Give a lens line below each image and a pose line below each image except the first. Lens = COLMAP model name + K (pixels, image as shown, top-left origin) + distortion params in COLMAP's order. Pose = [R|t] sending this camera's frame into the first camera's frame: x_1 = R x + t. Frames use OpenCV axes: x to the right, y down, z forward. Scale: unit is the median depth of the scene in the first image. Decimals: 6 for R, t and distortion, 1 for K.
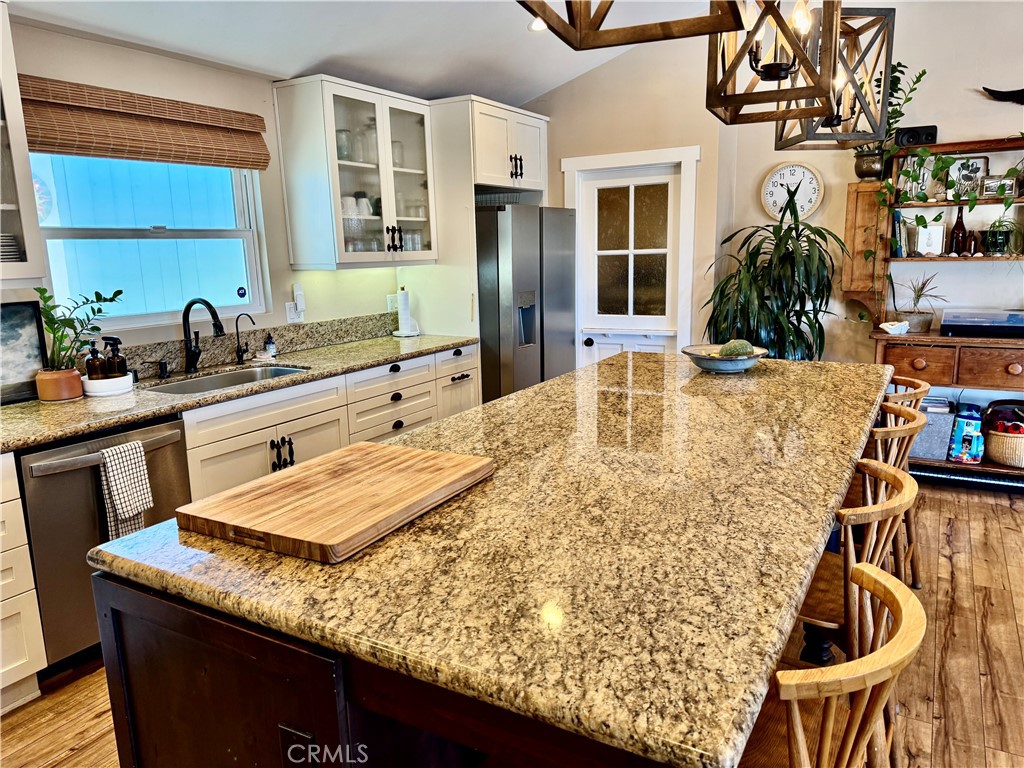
lens RADIAL K [[725.3, 0, 516.0], [0, 725.3, 387.0], [0, 0, 1]] dist [0.053801, -0.071850]
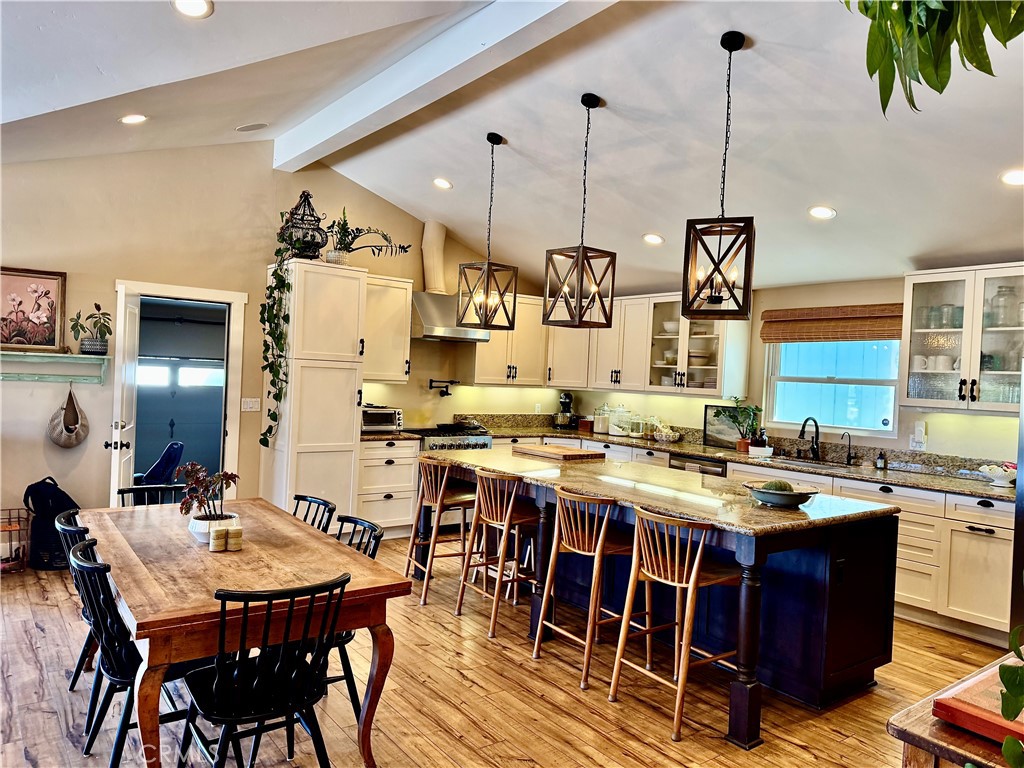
lens RADIAL K [[725.3, 0, 516.0], [0, 725.3, 387.0], [0, 0, 1]] dist [0.053801, -0.071850]
pose [[-0.390338, 0.022627, -0.920393, 1.284419], [-0.208229, 0.971624, 0.112196, -0.213940], [0.896815, 0.235447, -0.374551, 0.893381]]
